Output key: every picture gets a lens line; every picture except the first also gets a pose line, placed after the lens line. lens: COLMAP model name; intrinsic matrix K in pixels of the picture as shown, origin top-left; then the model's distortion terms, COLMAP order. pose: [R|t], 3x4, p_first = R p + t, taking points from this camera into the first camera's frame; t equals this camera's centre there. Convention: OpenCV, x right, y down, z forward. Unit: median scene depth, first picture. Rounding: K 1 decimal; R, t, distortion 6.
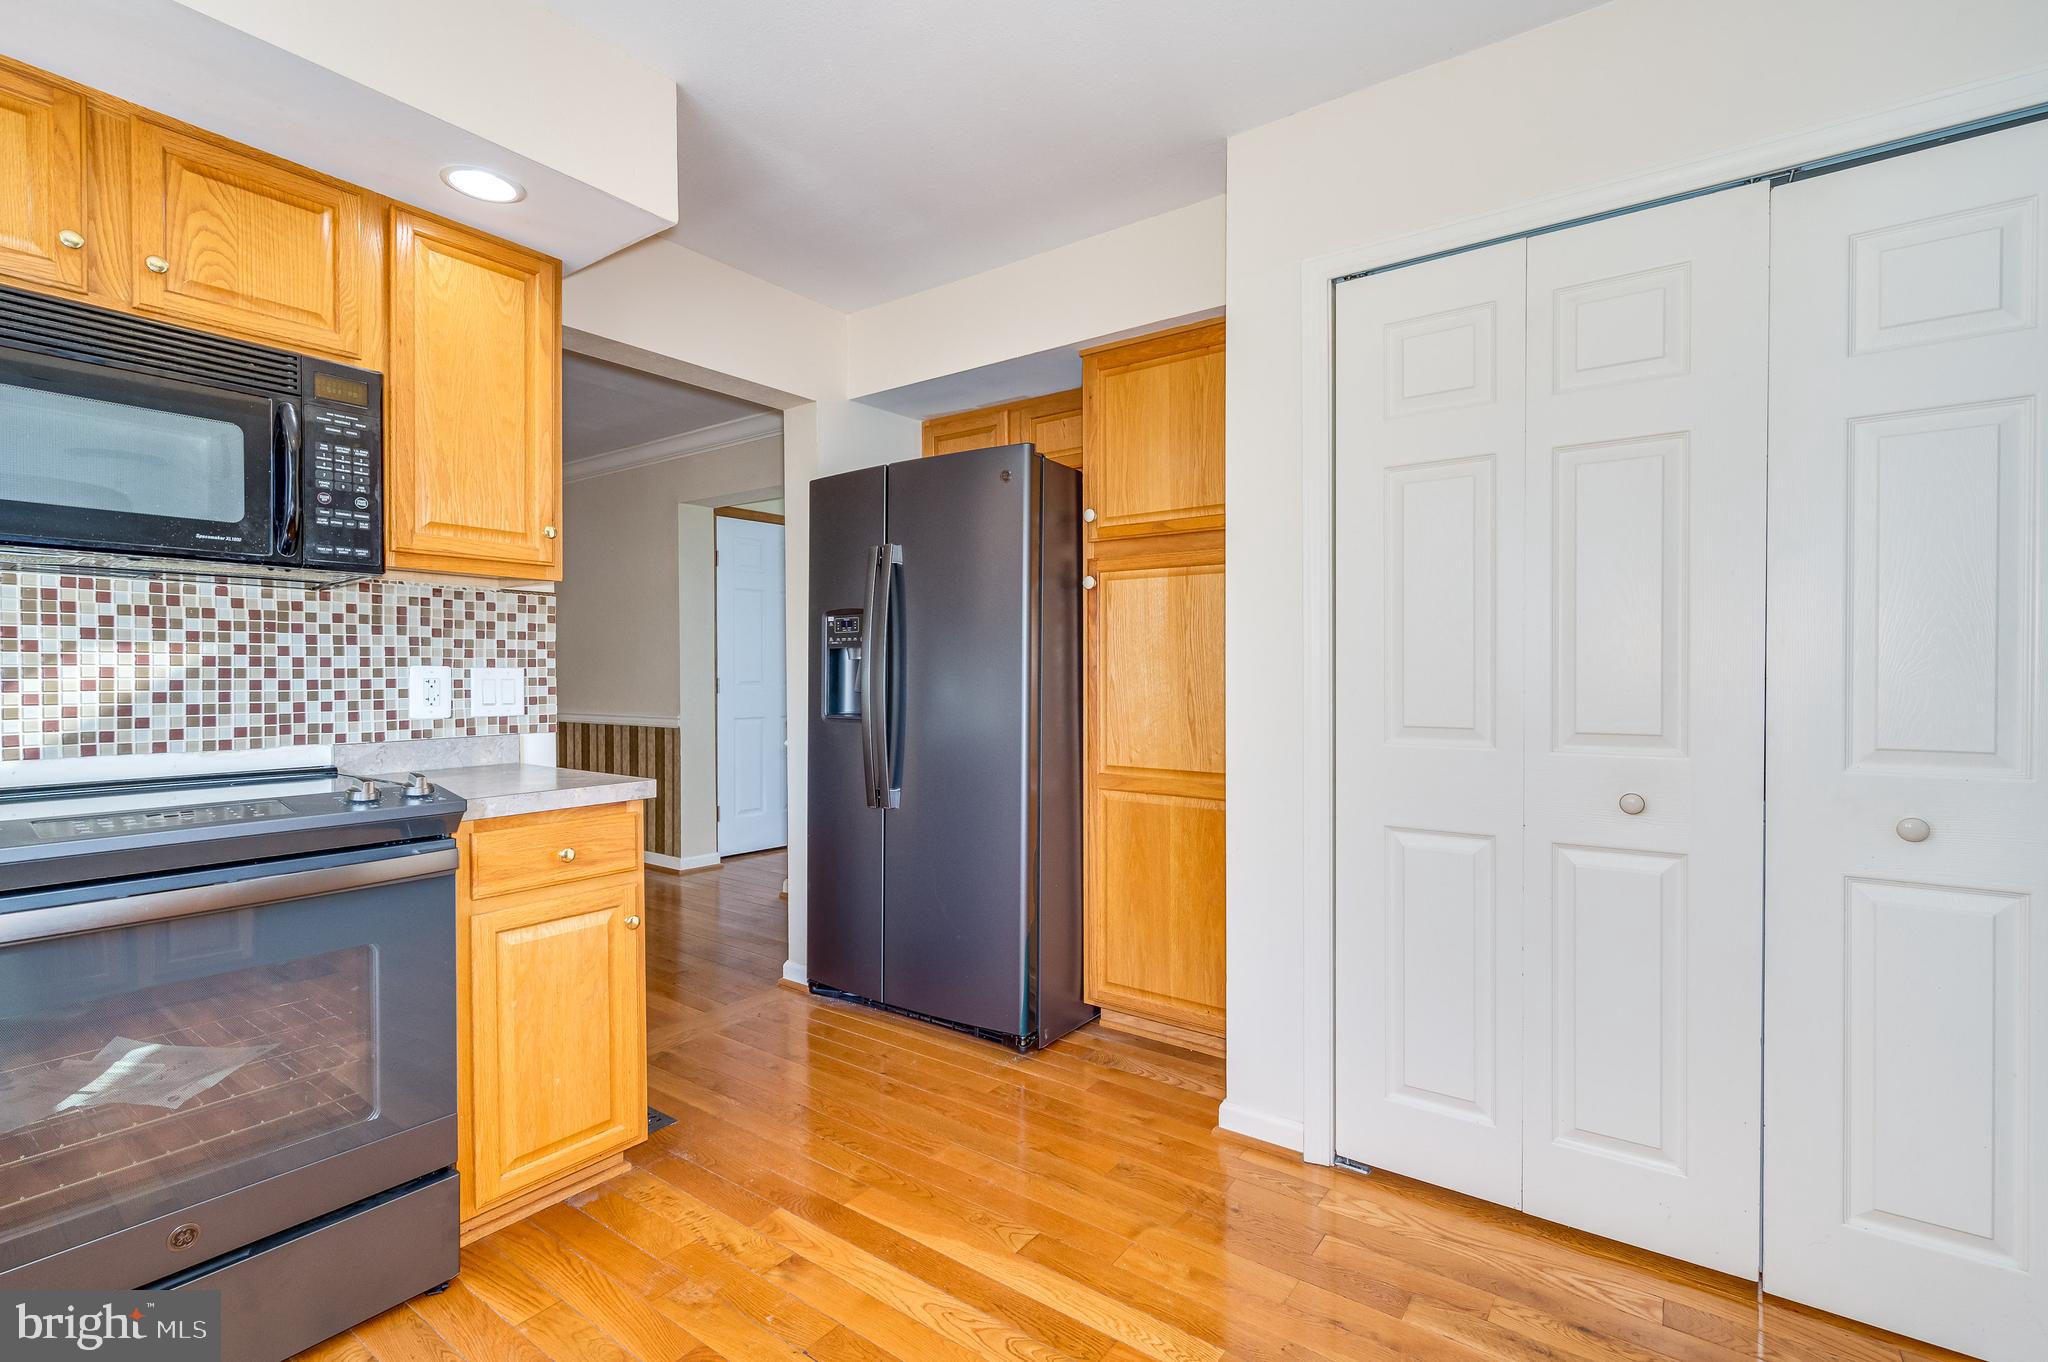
lens RADIAL K [[919.4, 0, 1023.2], [0, 919.4, 683.8], [0, 0, 1]] dist [-0.001473, -0.000144]
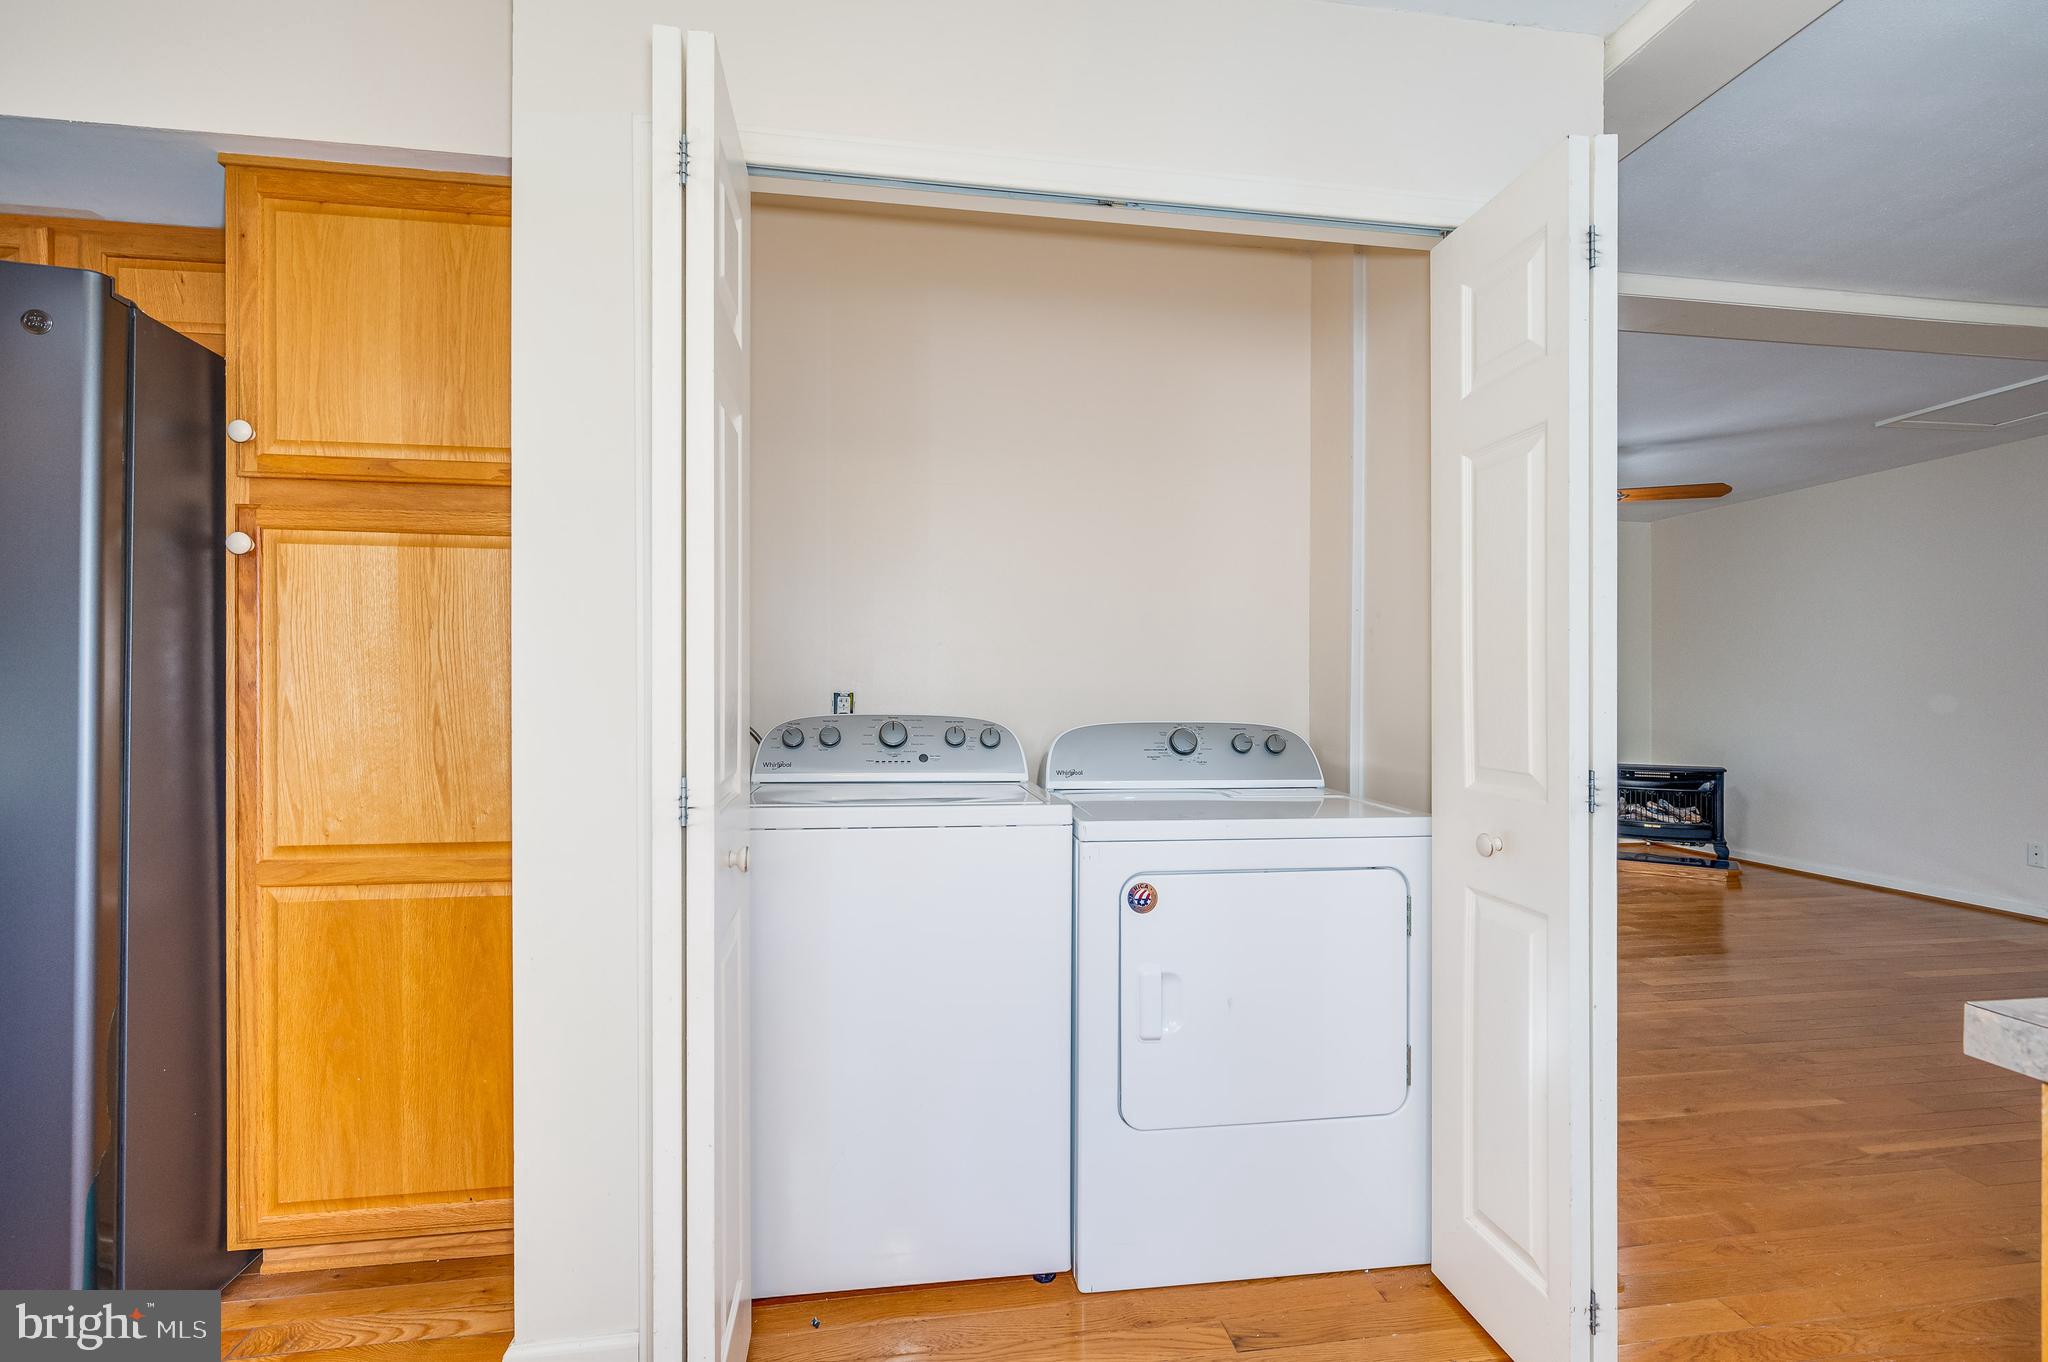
lens RADIAL K [[919.4, 0, 1008.5], [0, 919.4, 685.6], [0, 0, 1]] dist [-0.001473, -0.000144]
pose [[0.710785, 0.001936, 0.703406, 0.007578], [0.006548, 0.999935, -0.009369, -0.008821], [-0.703378, 0.011265, 0.710726, 0.229195]]
